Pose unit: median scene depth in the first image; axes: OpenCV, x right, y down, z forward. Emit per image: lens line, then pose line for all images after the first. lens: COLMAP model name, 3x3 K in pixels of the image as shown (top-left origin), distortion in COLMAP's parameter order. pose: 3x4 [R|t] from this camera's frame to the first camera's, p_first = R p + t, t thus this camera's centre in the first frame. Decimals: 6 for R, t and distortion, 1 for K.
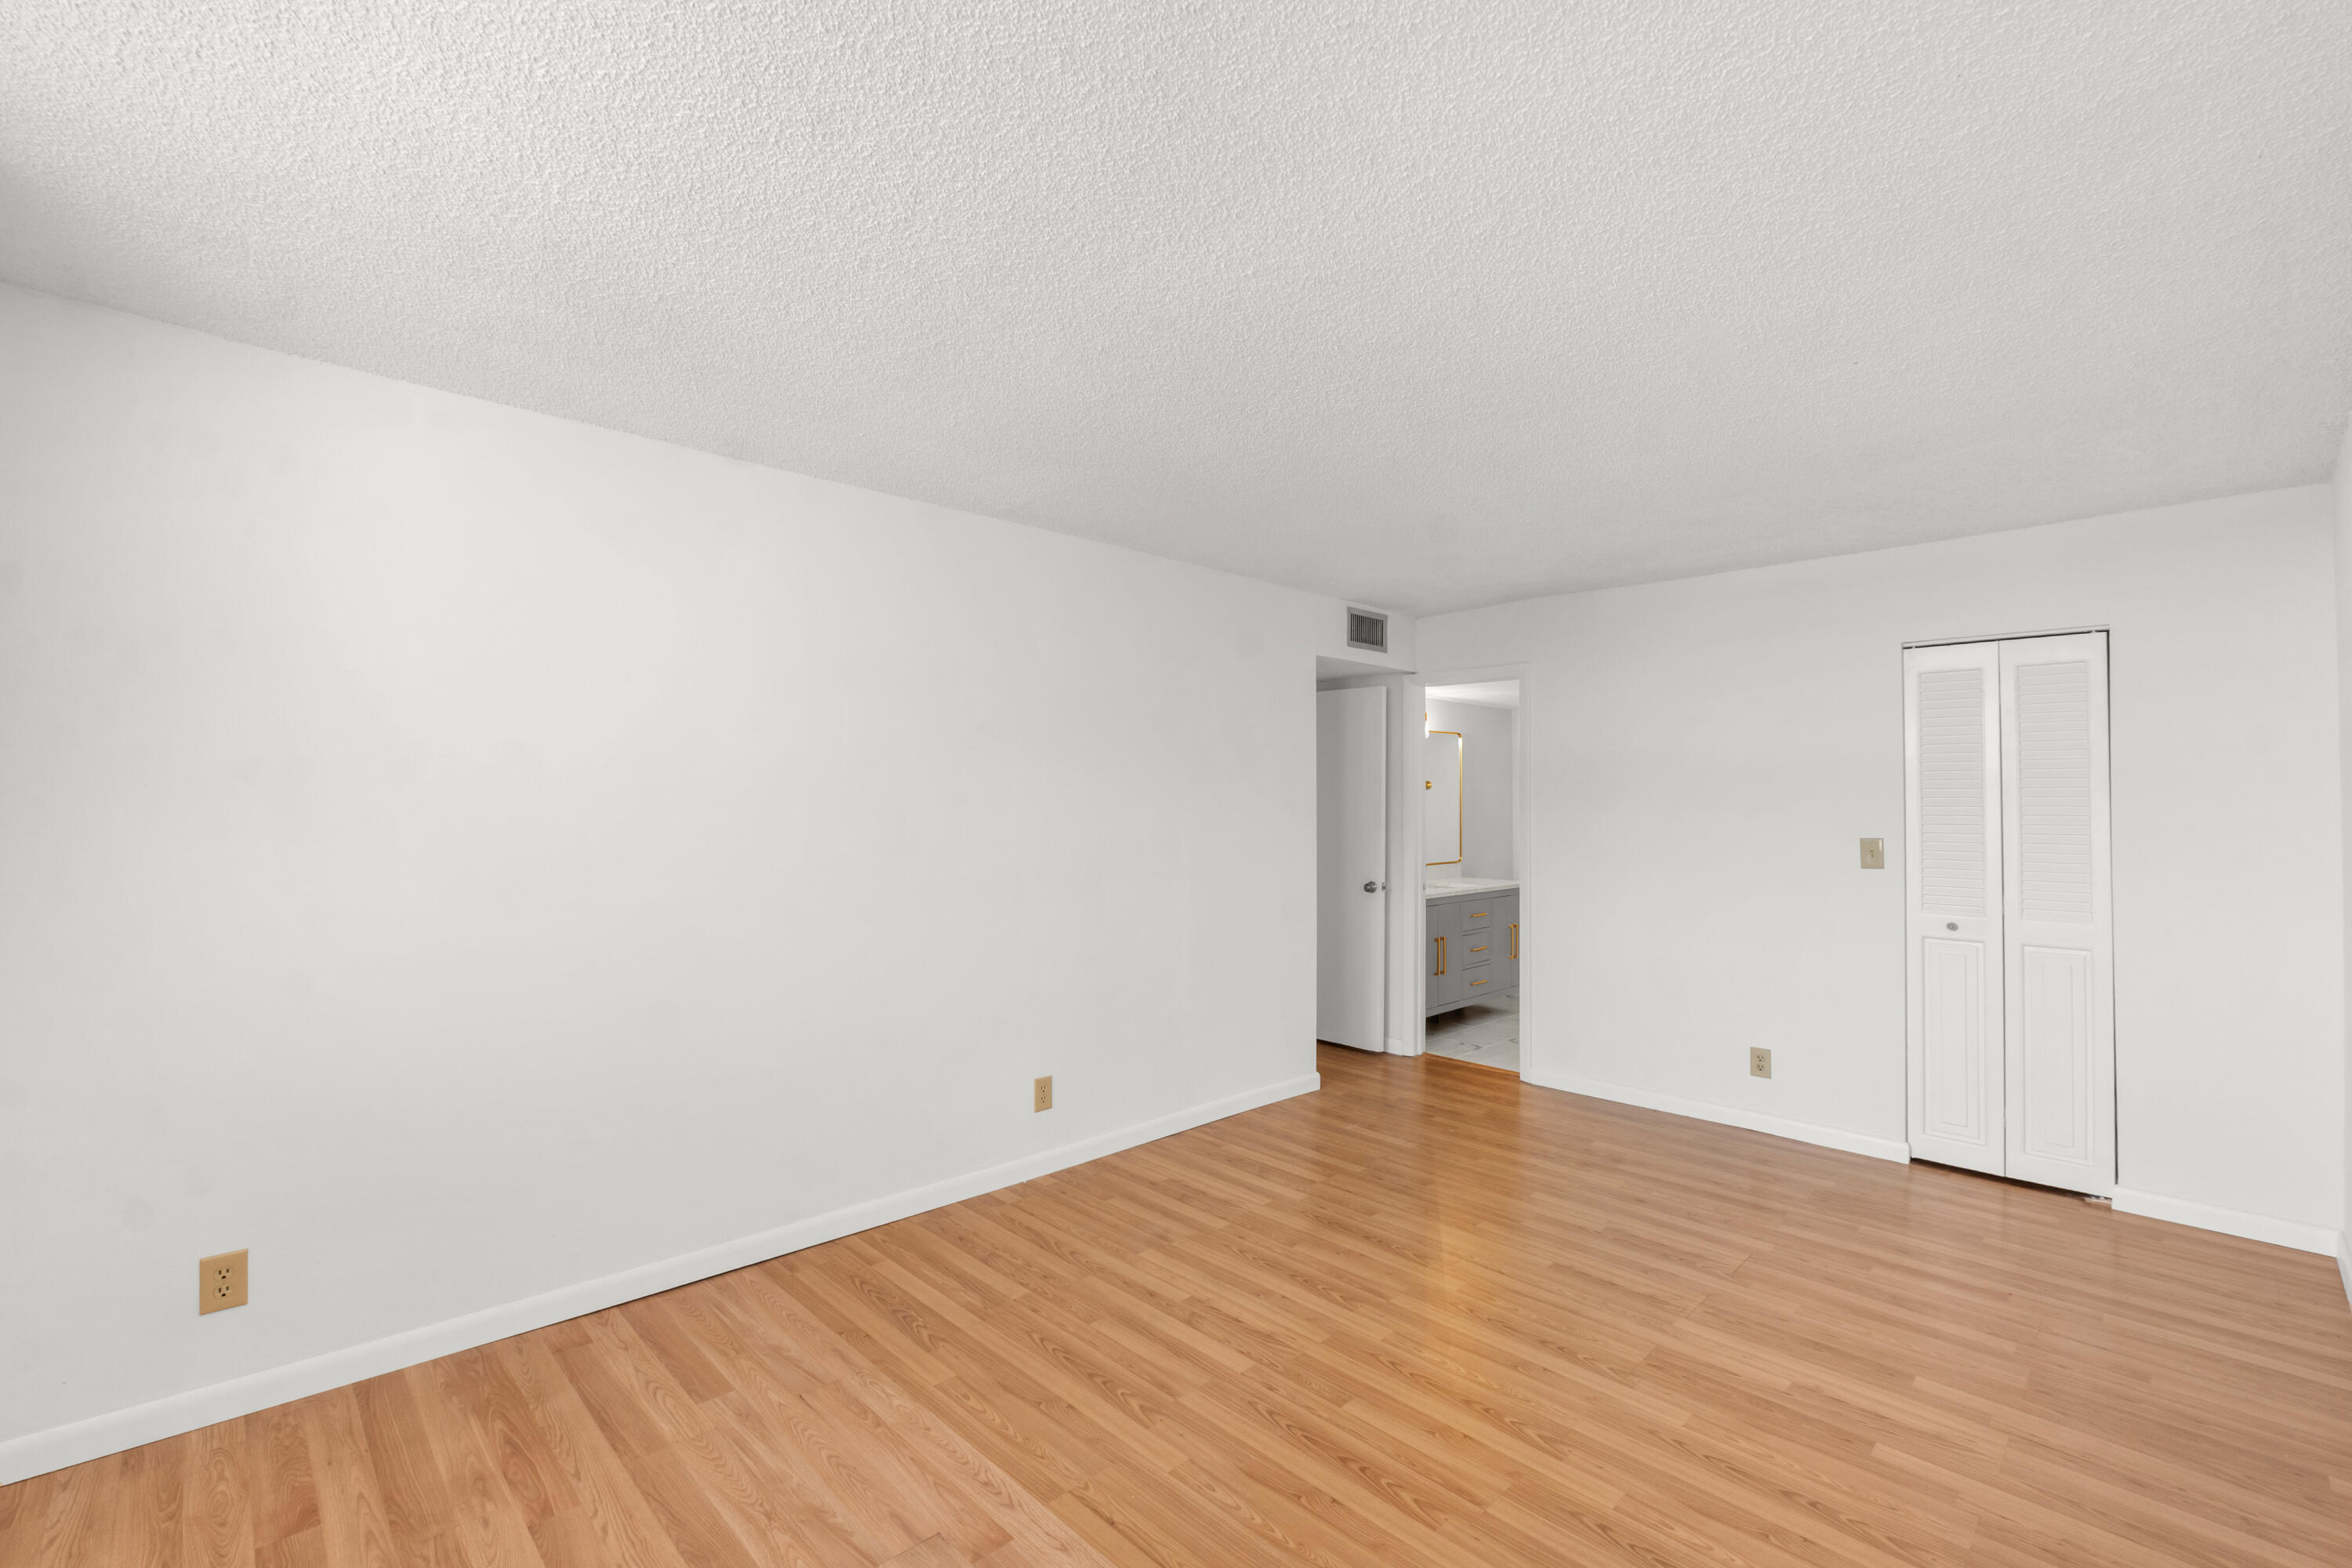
lens RADIAL K [[1016.5, 0, 1177.3], [0, 1016.5, 794.9], [0, 0, 1]] dist [-0.003409, 0.000034]
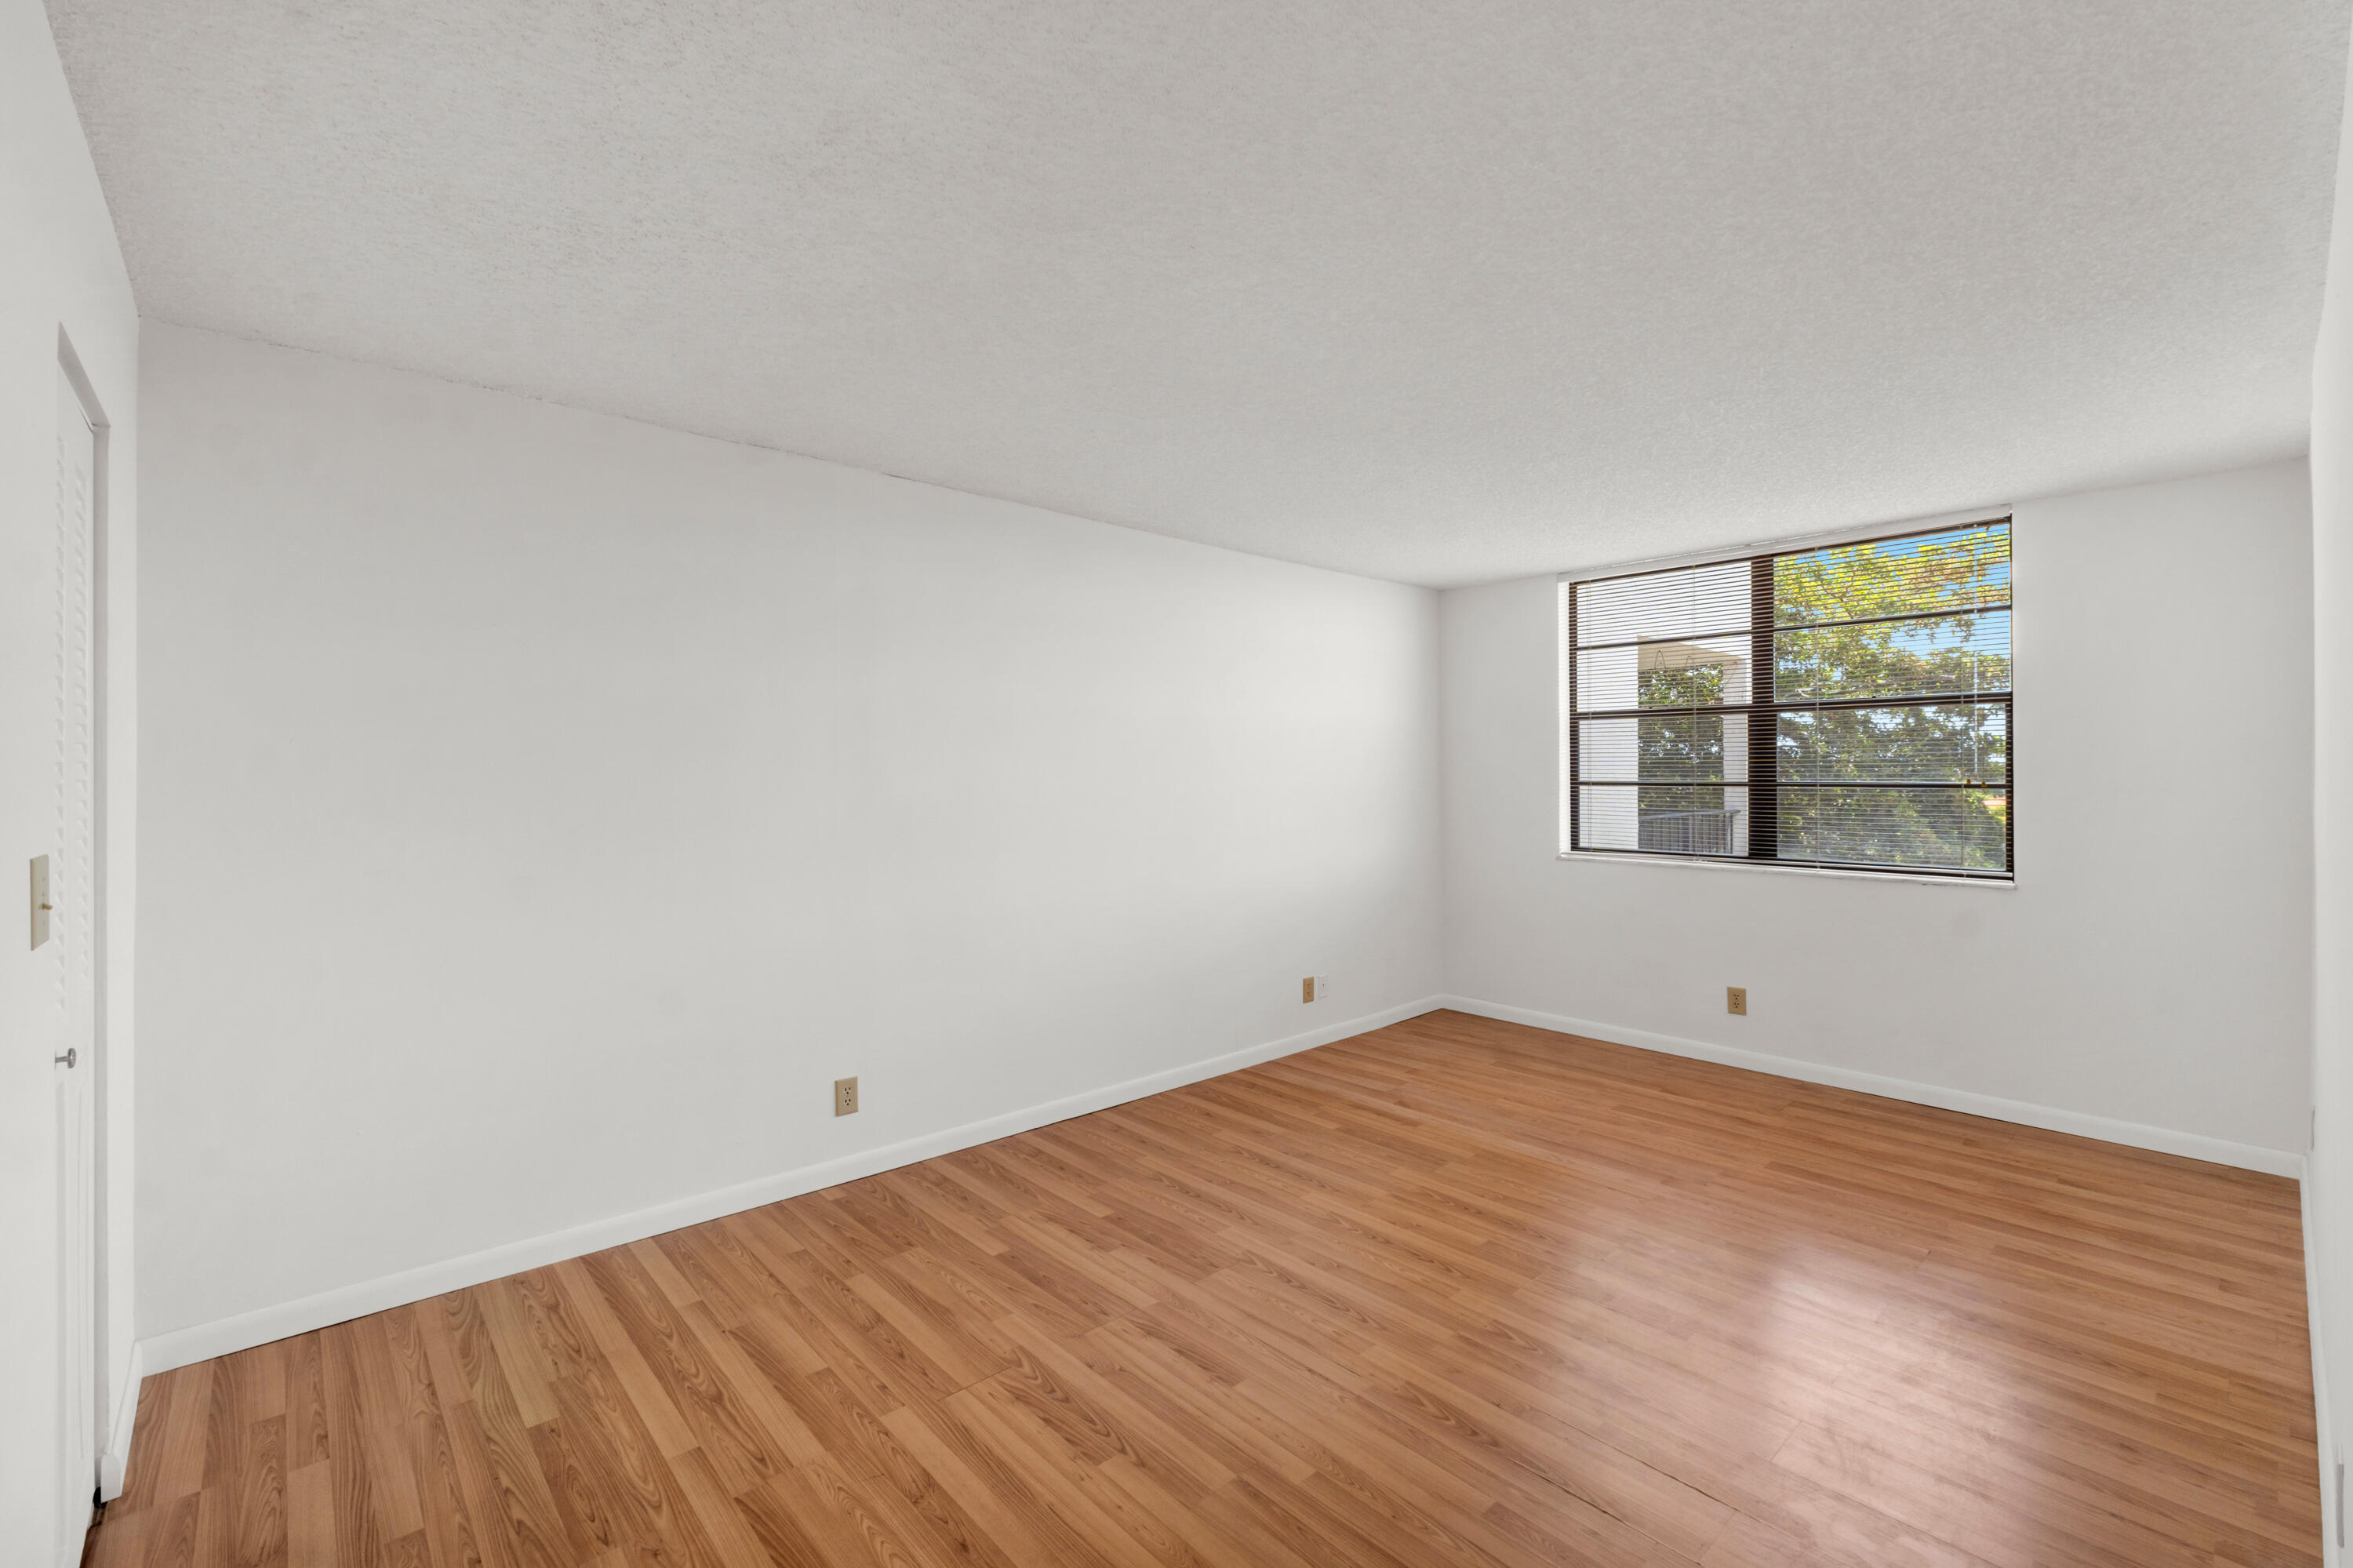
lens RADIAL K [[1016.9, 0, 1164.1], [0, 1016.9, 784.5], [0, 0, 1]] dist [-0.003409, 0.000034]
pose [[-0.998775, -0.011391, 0.048151, 0.451042], [-0.010882, 0.999882, 0.010817, 0.015504], [-0.048268, 0.010279, -0.998782, 2.011141]]
